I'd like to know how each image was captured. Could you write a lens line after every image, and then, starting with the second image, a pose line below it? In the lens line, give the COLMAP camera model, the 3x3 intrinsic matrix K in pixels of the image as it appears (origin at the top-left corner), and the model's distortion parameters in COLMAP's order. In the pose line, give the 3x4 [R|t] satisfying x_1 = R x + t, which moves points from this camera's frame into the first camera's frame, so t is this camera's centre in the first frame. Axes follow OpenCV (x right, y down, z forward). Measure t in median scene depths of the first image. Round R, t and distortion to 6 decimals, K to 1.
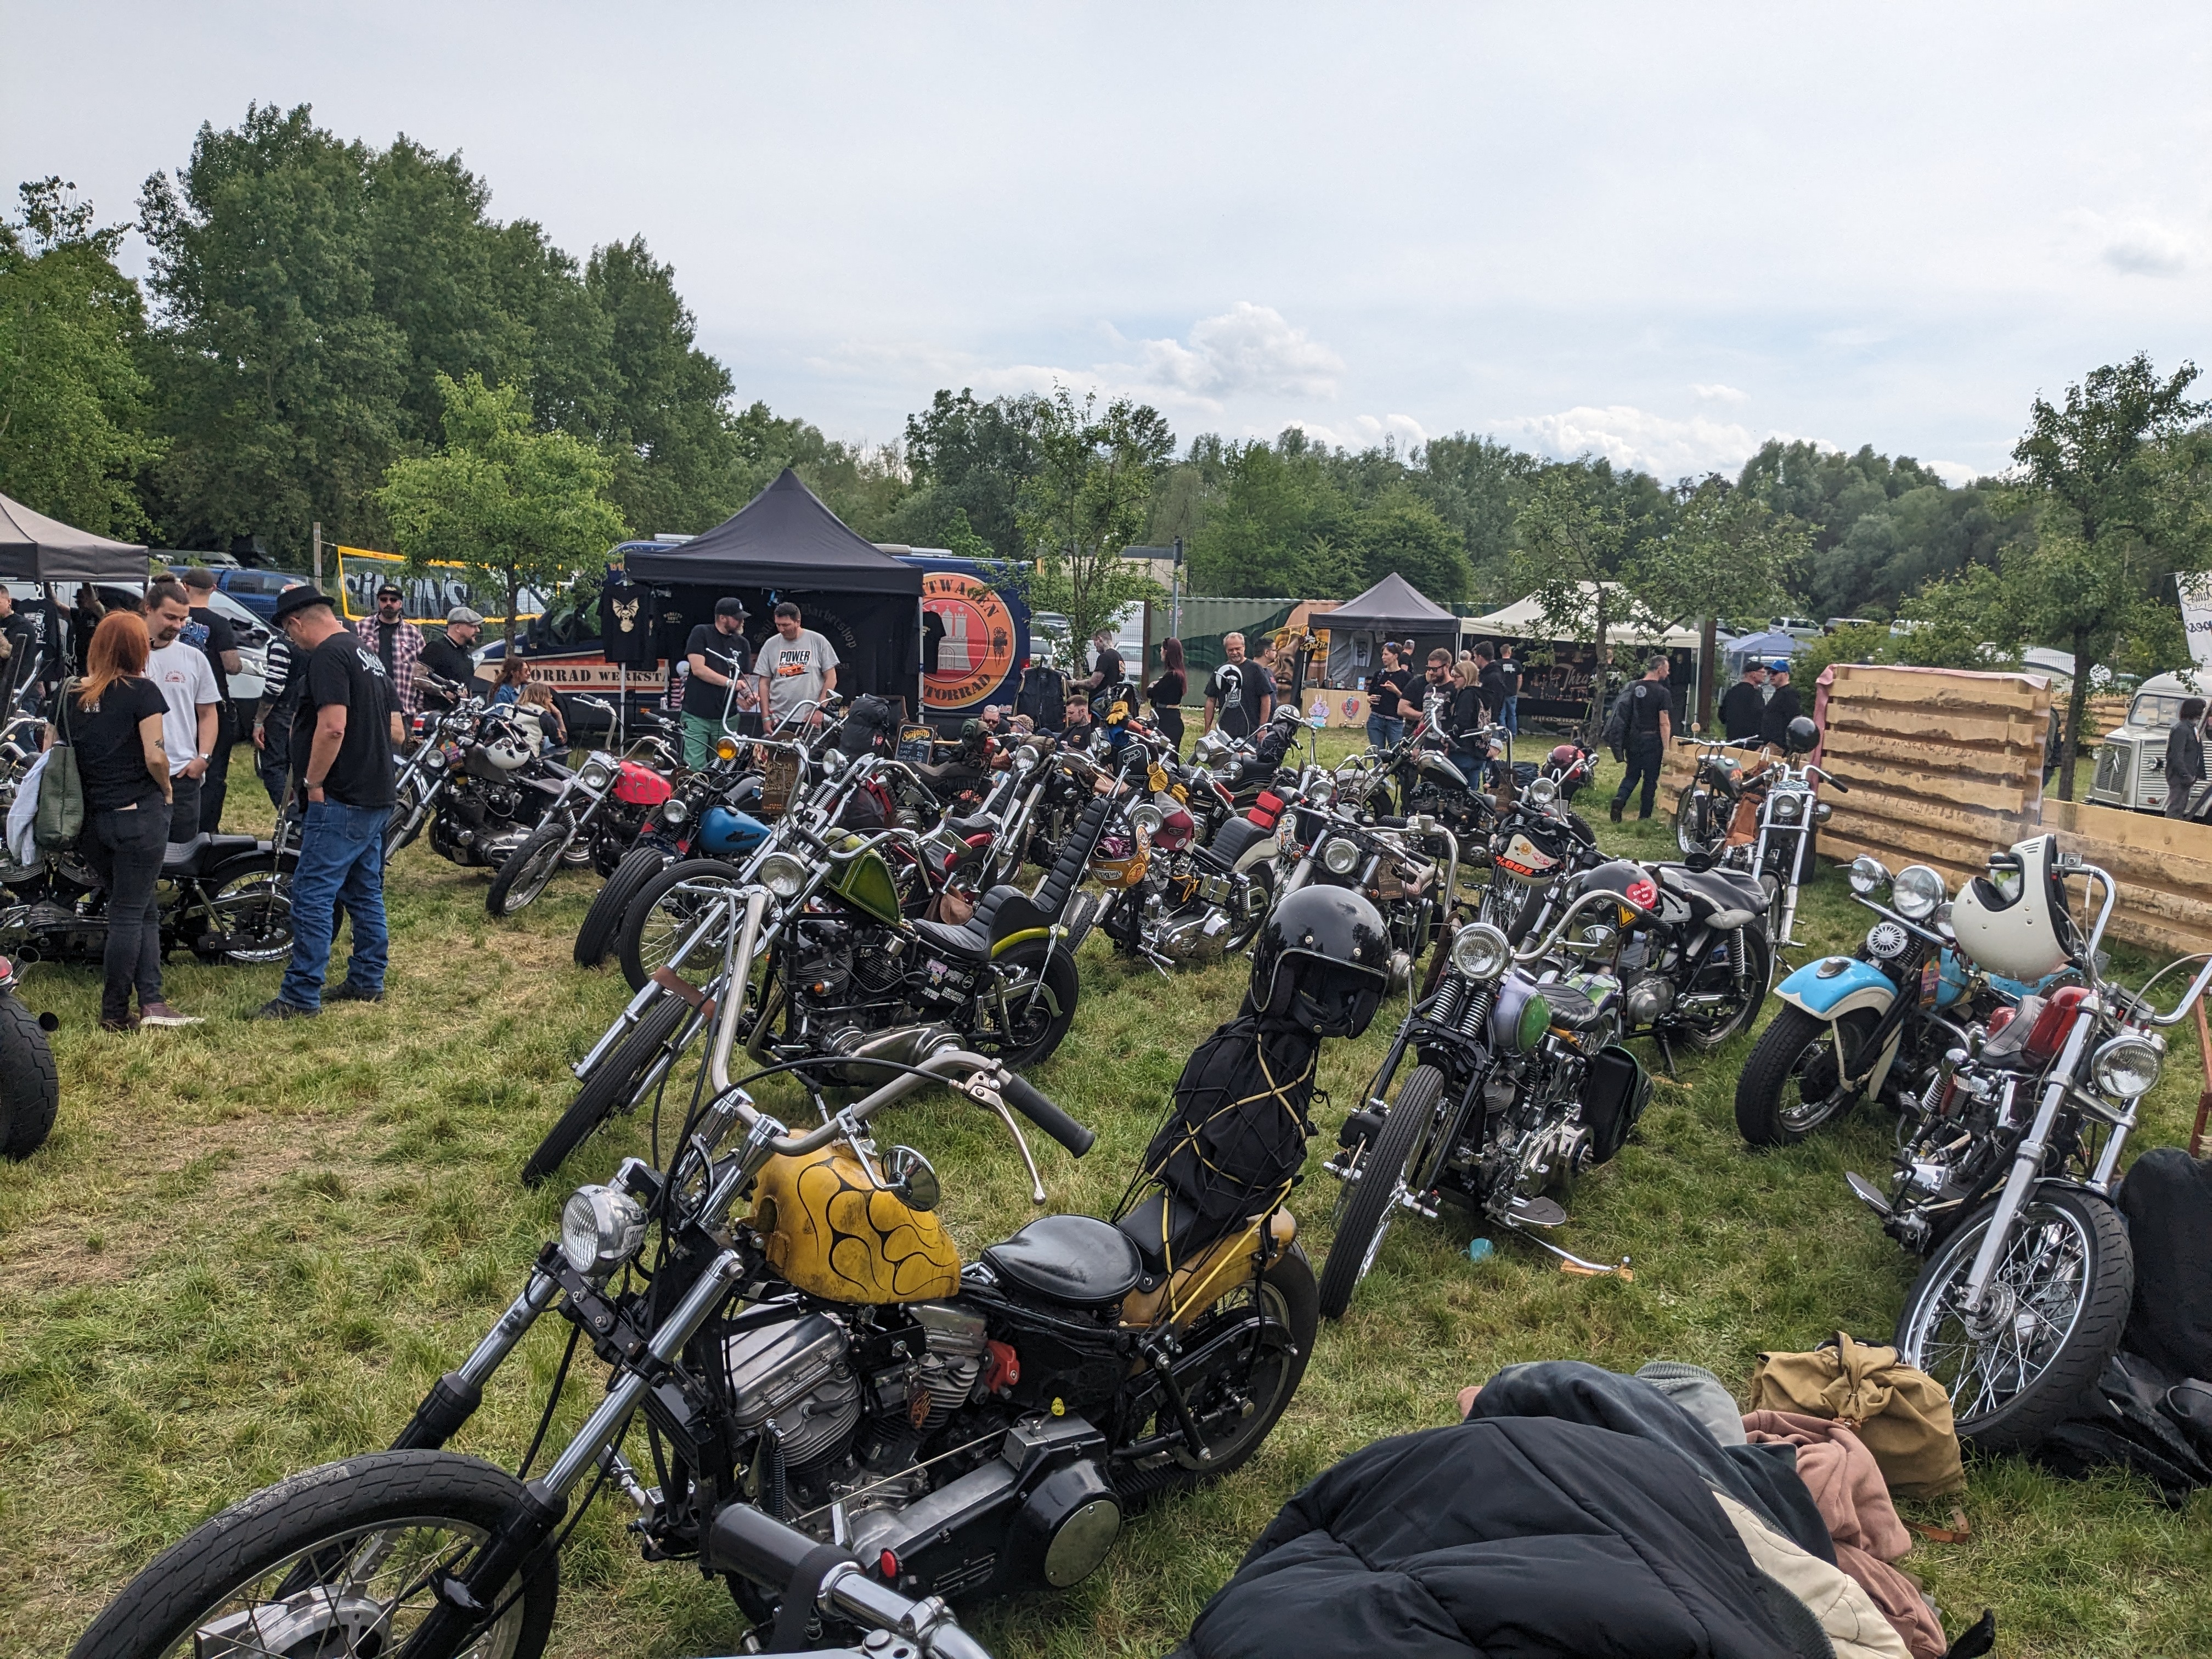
lens RADIAL K [[1729.2, 0, 1110.6], [0, 1729.2, 826.5], [0, 0, 1]] dist [0.012887, -0.027075]
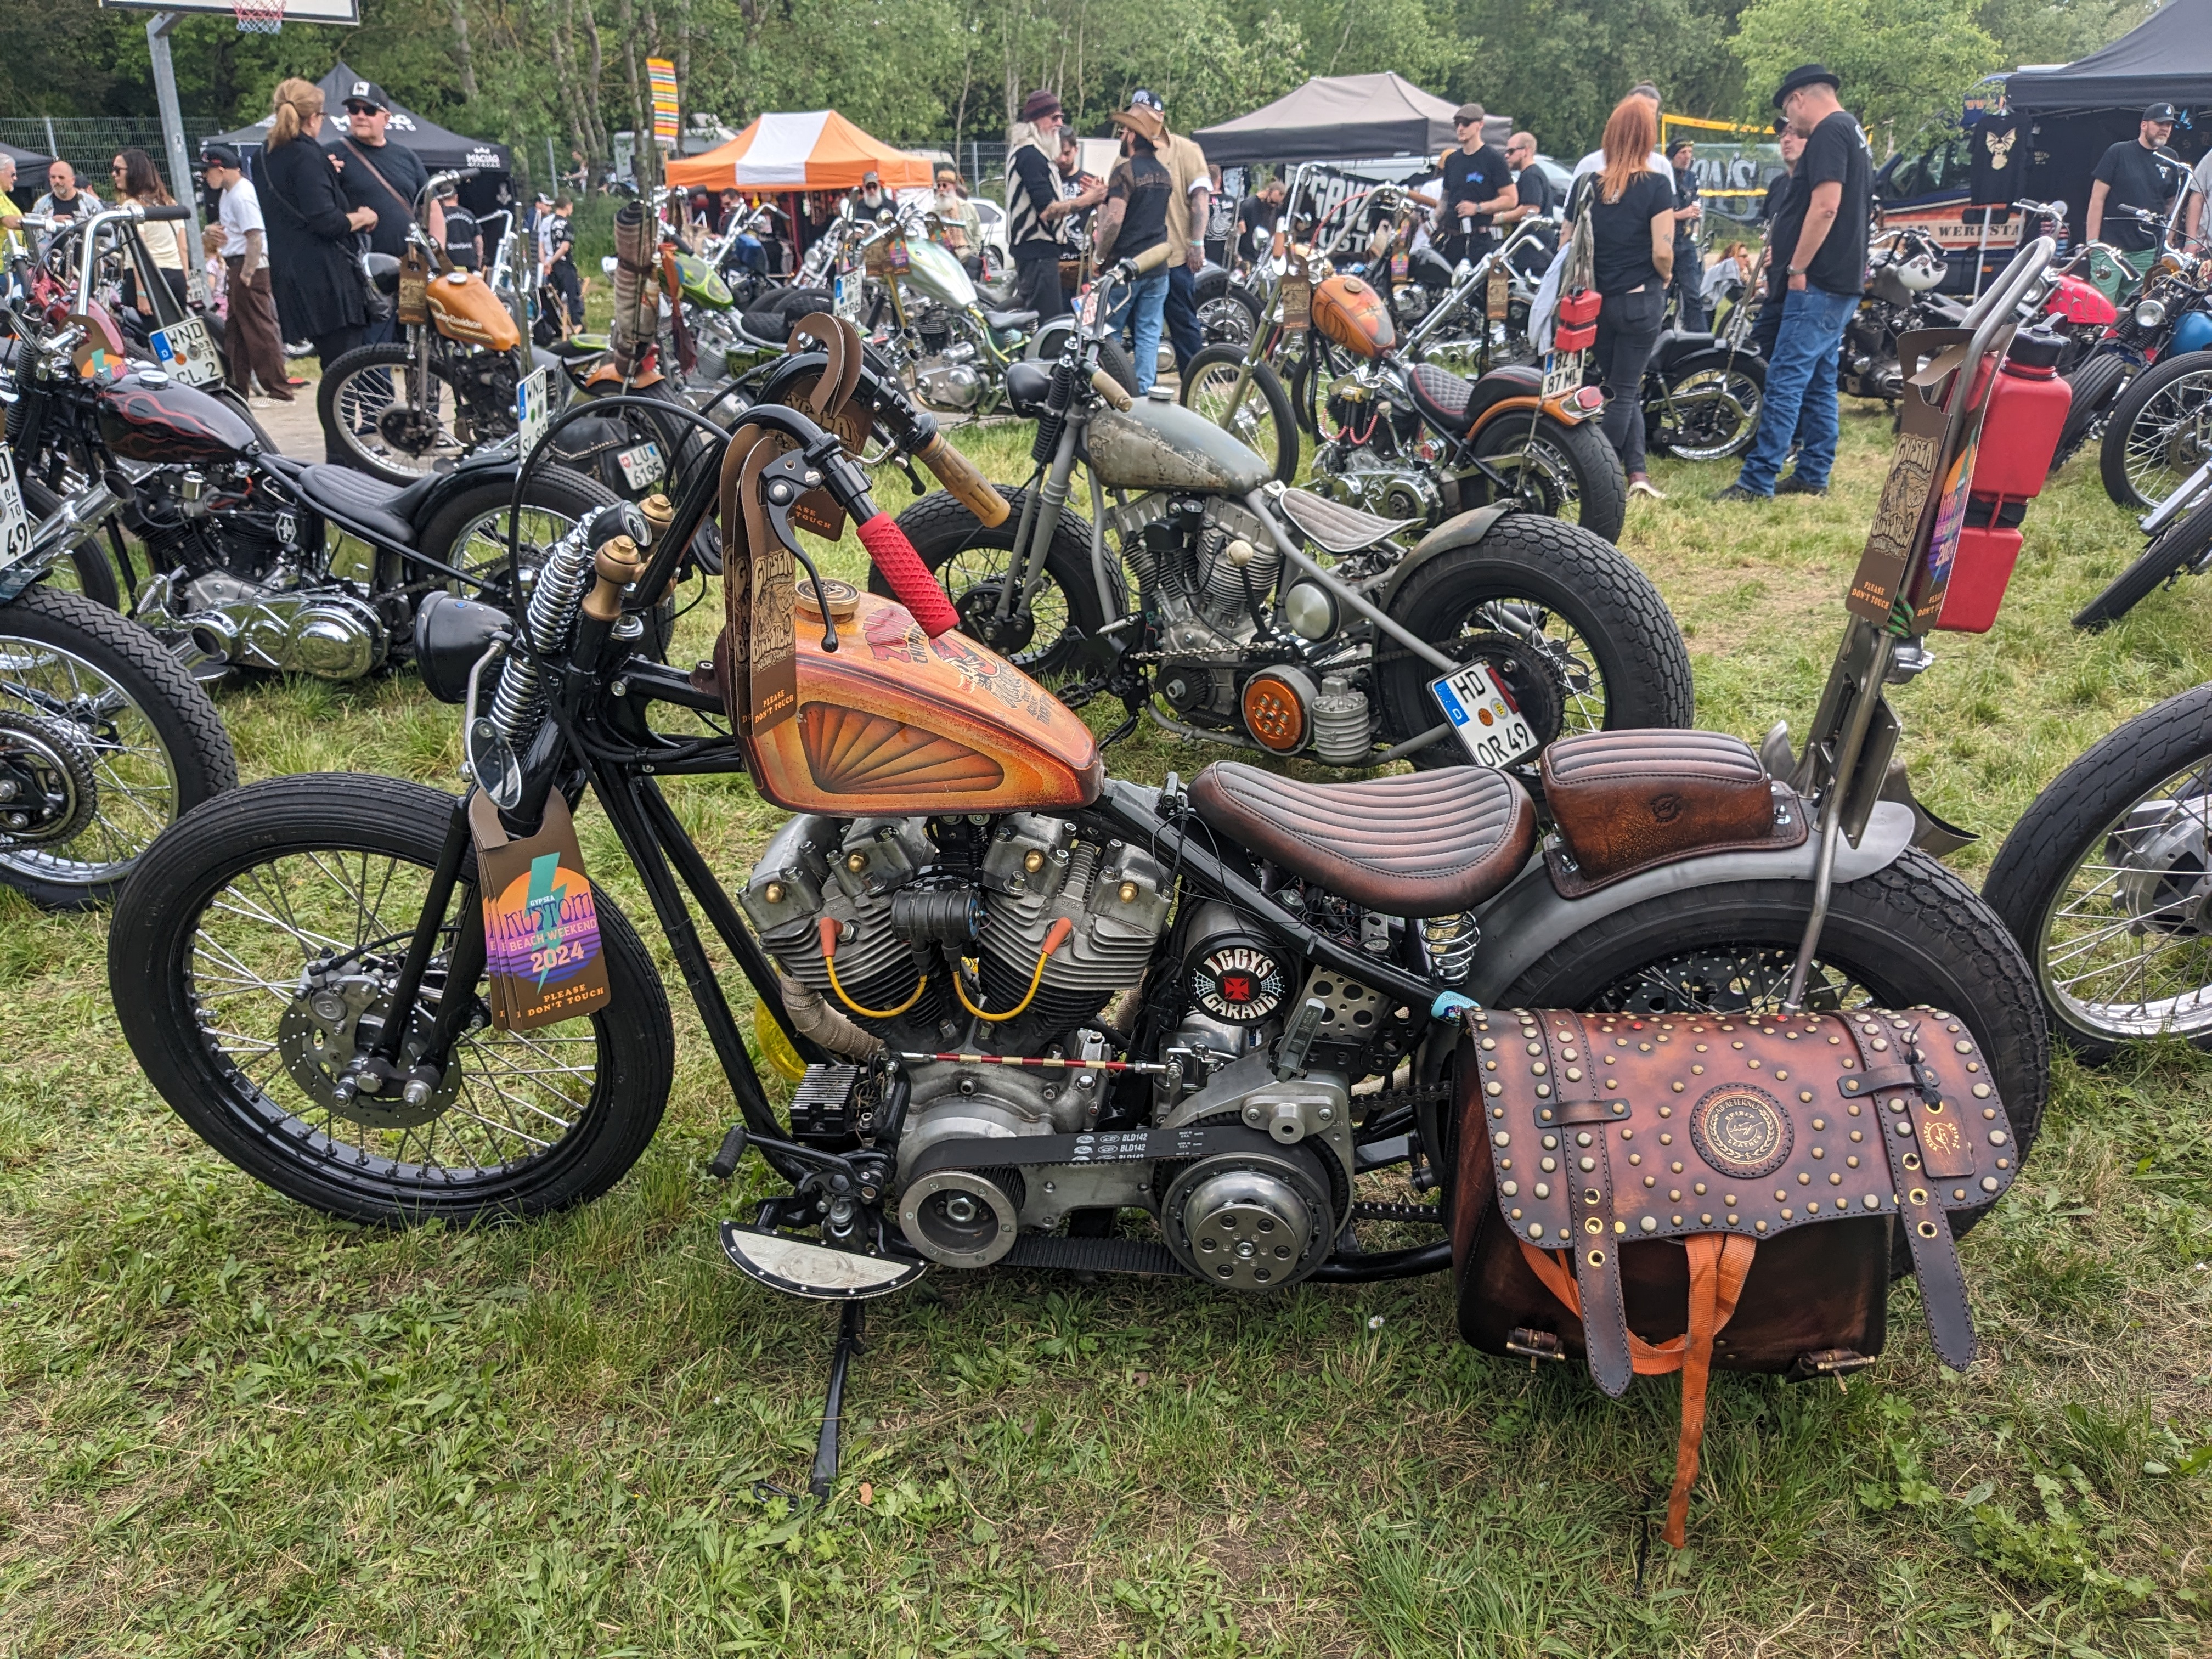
lens RADIAL K [[1729.2, 0, 1106.2], [0, 1729.2, 813.3], [0, 0, 1]] dist [0.012887, -0.027075]
pose [[0.791988, 0.147011, -0.592573, -0.109622], [-0.026009, 0.977820, 0.207825, 0.072802], [0.609982, -0.149182, 0.778245, -0.074028]]
